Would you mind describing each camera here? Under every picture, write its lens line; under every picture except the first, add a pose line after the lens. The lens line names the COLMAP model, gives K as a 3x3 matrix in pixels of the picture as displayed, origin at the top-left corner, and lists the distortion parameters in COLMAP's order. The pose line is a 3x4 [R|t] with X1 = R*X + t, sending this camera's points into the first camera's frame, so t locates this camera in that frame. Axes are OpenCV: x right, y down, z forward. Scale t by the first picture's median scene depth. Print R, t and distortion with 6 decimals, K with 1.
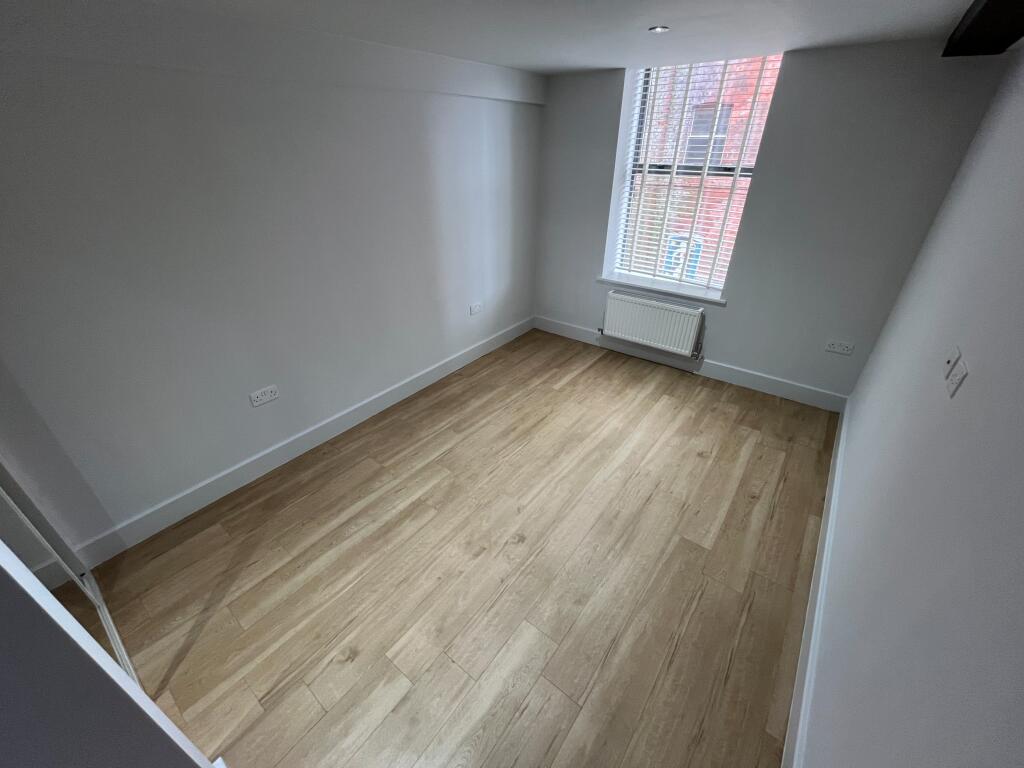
lens RADIAL K [[413.4, 0, 507.8], [0, 413.4, 384.2], [0, 0, 1]] dist [-0.002152, -0.000154]
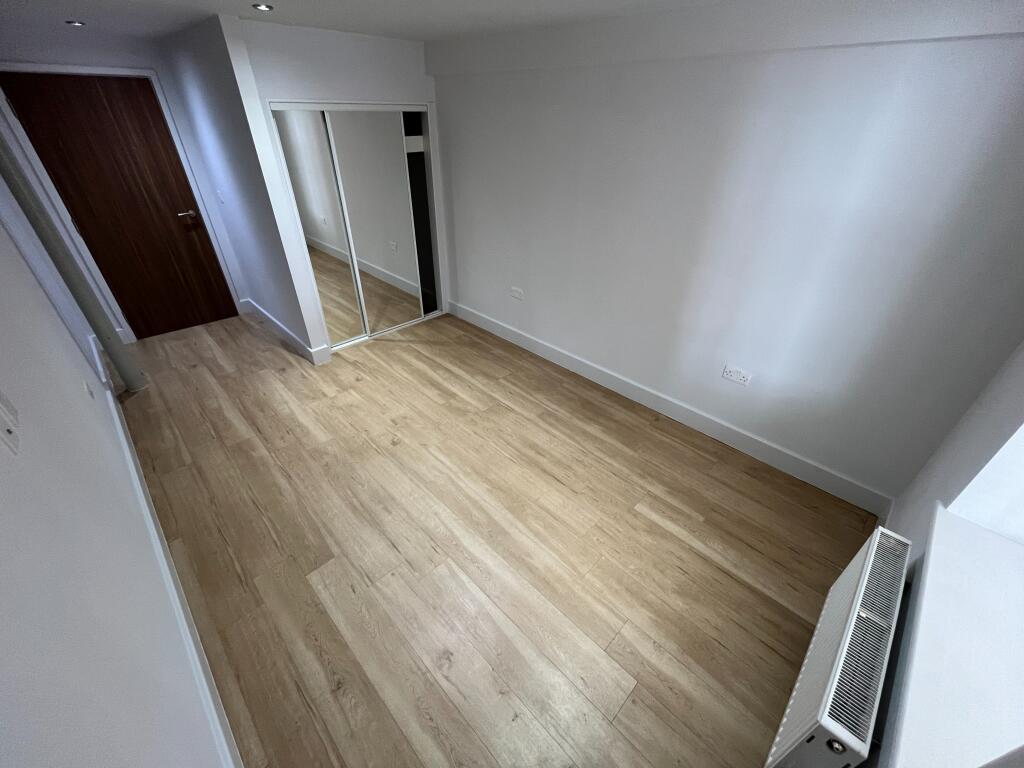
lens RADIAL K [[413.4, 0, 507.8], [0, 413.4, 384.2], [0, 0, 1]] dist [-0.002152, -0.000154]
pose [[-0.126012, 0.548434, -0.826644, 0.803199], [-0.510801, 0.678462, 0.527988, -0.506132], [0.850414, 0.488784, 0.194646, 0.831357]]
